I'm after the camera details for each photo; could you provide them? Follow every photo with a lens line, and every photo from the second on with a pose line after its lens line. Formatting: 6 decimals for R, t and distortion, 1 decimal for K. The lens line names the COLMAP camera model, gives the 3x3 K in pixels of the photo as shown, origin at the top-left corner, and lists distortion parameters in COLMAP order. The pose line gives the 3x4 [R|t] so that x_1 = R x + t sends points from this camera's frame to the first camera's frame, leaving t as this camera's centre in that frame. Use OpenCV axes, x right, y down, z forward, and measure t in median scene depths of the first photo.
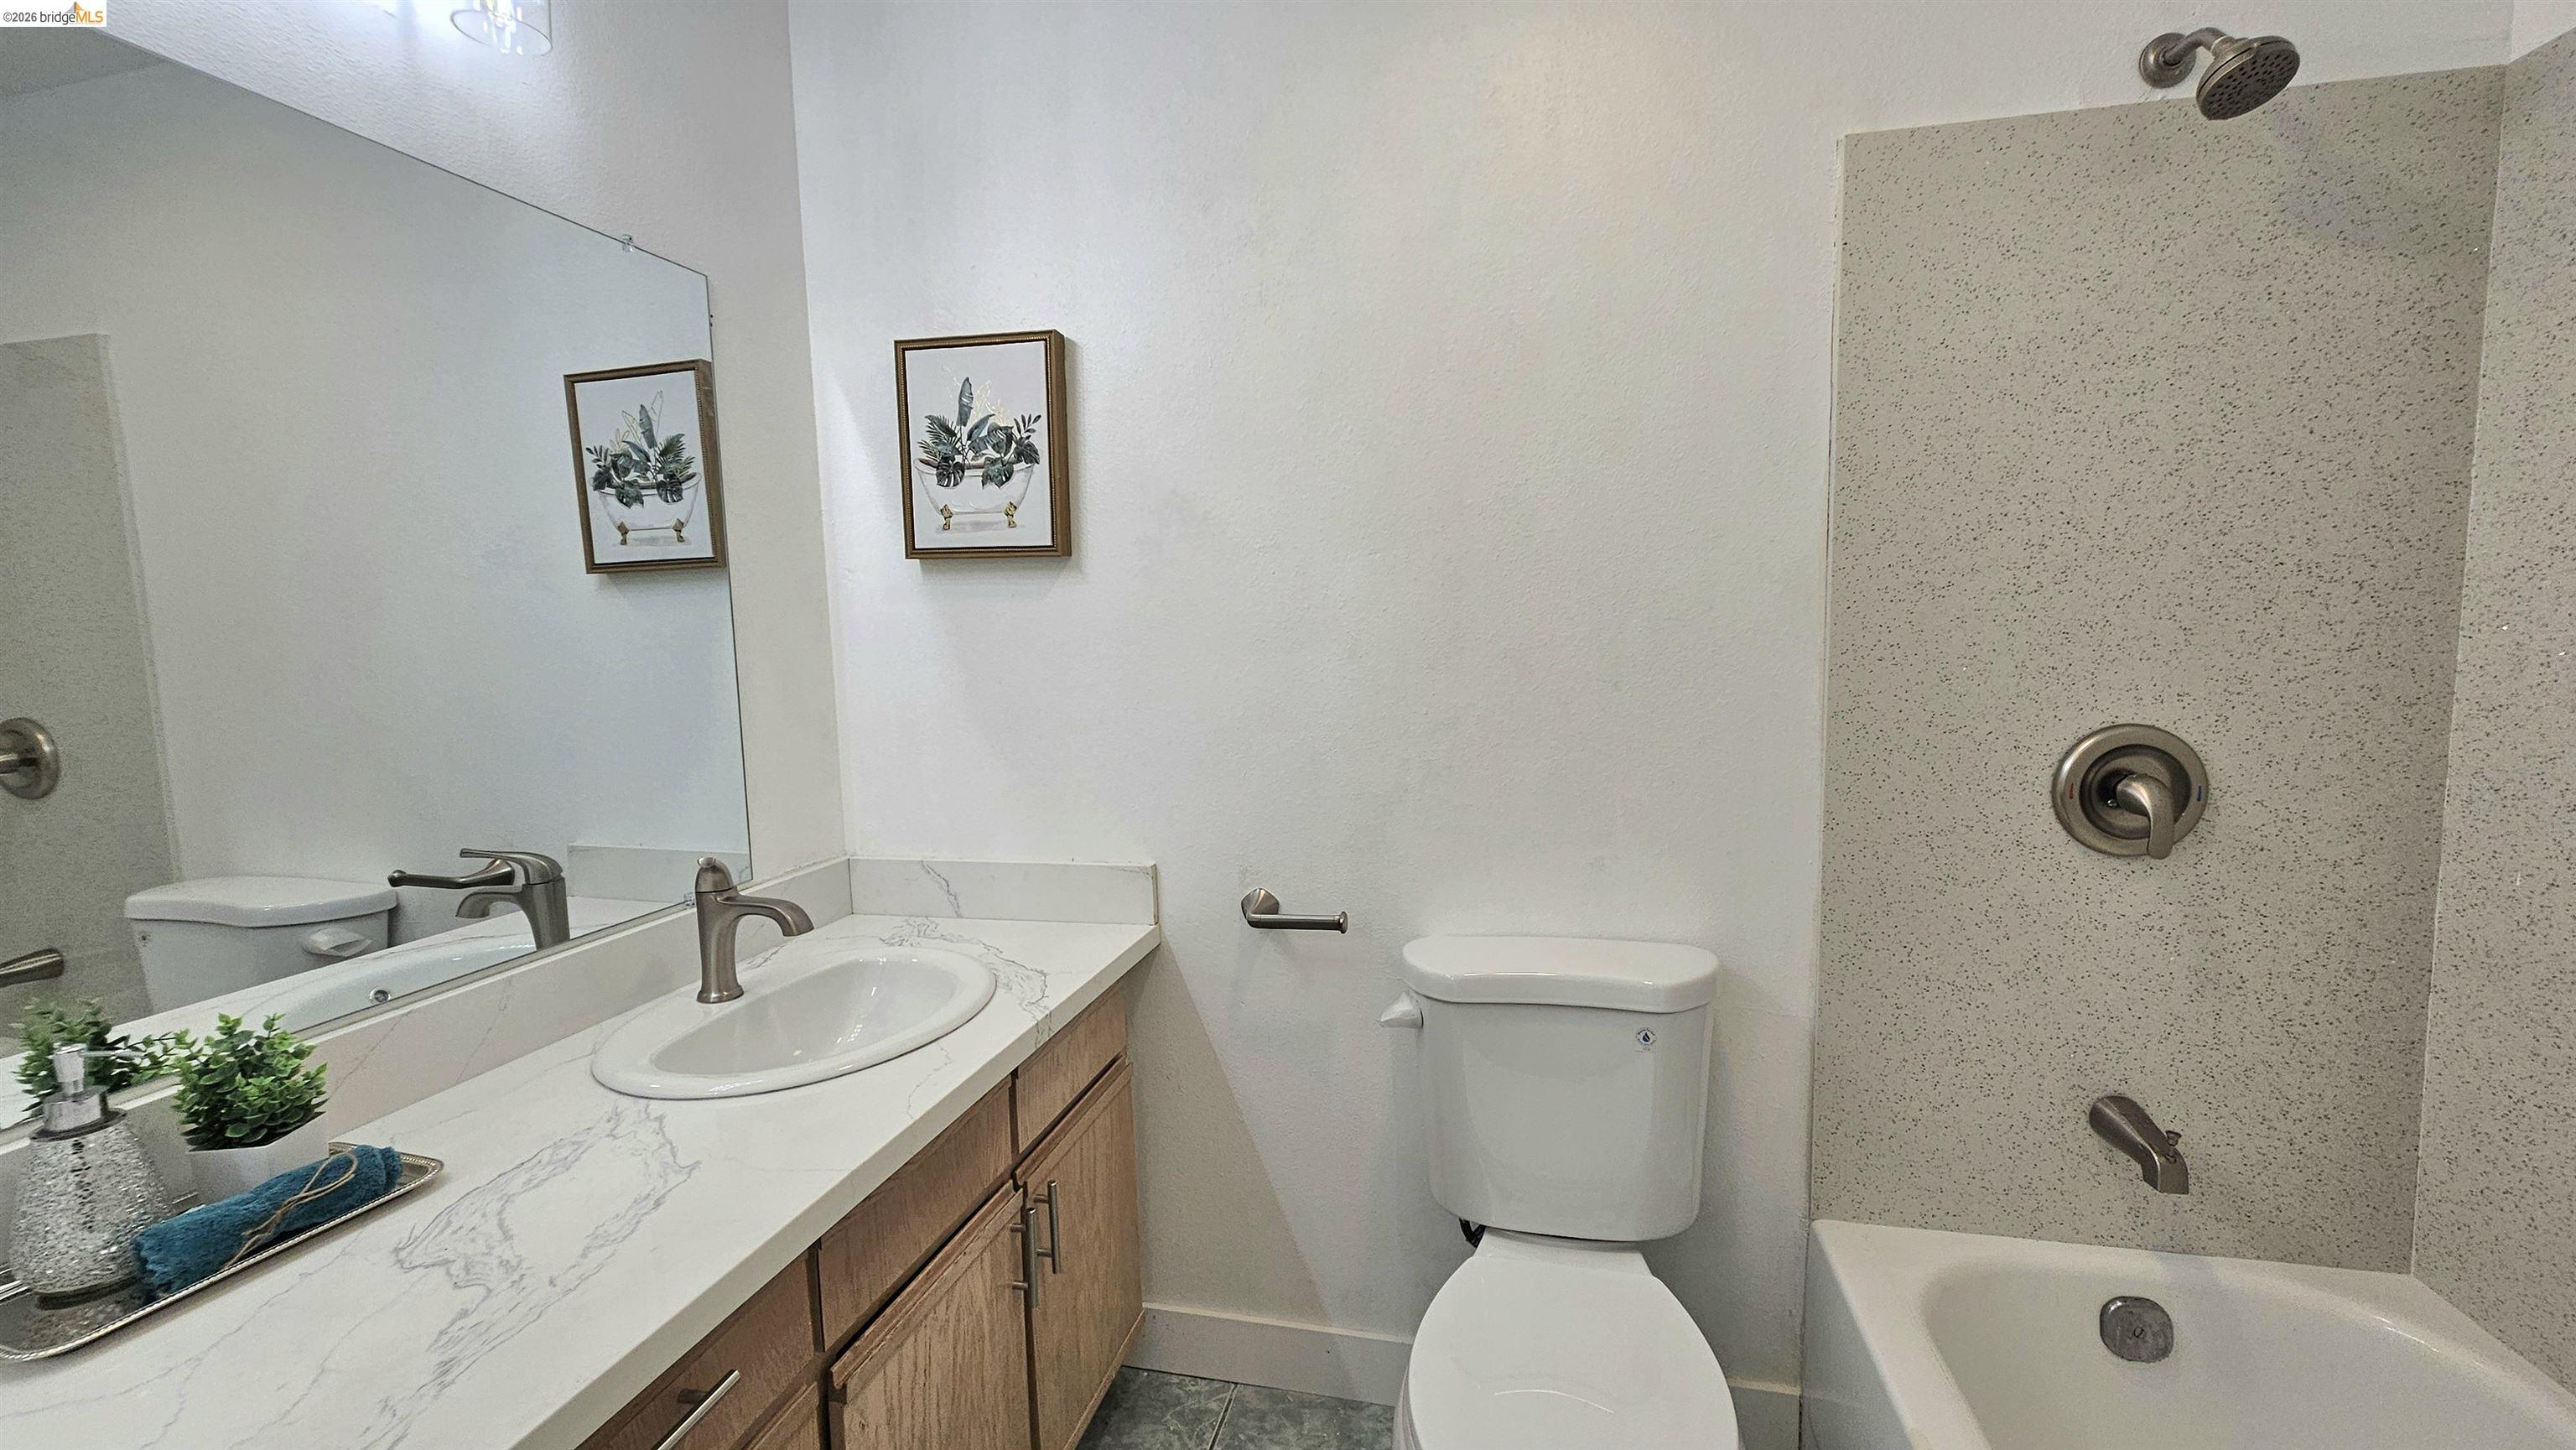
lens RADIAL K [[1042.1, 0, 1293.5], [0, 1042.1, 729.5], [0, 0, 1]] dist [-0.003554, -0.000784]
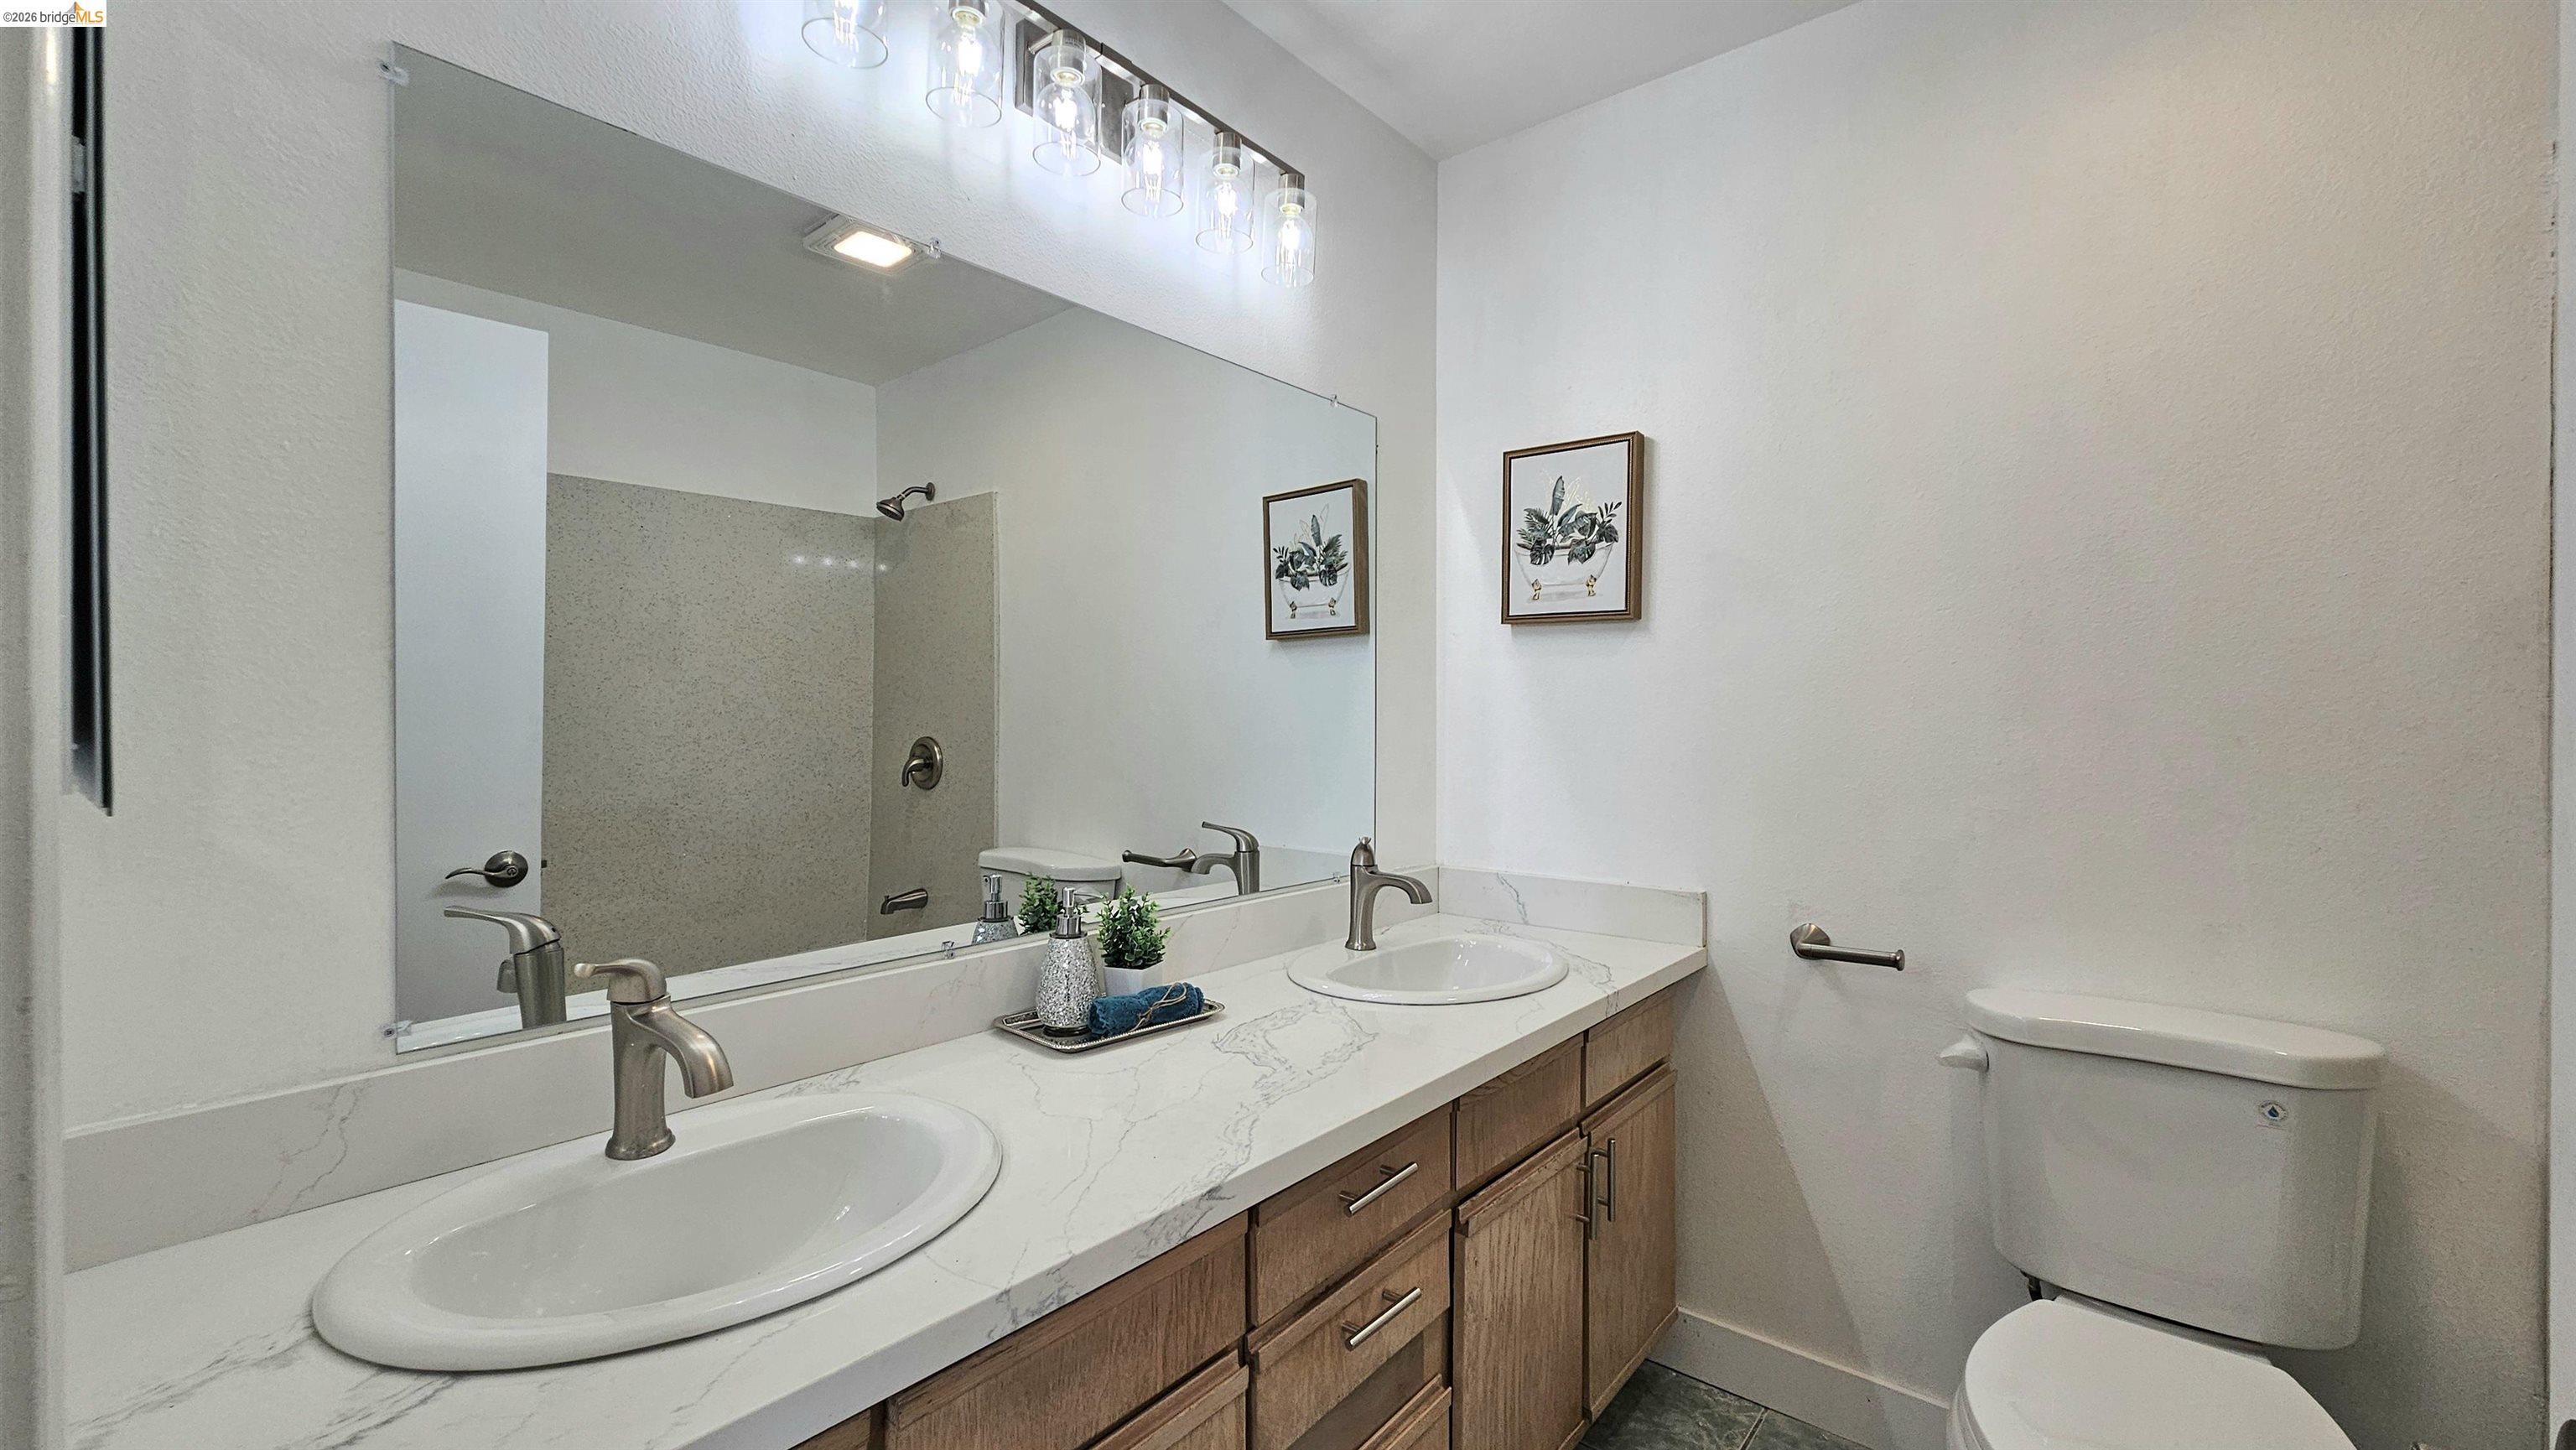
lens RADIAL K [[1042.1, 0, 1303.6], [0, 1042.1, 725.5], [0, 0, 1]] dist [-0.003554, -0.000784]
pose [[0.892836, 0.028174, -0.449500, -0.022902], [-0.068183, 0.994994, -0.073066, 0.067136], [0.445191, 0.095884, 0.890287, -0.207913]]
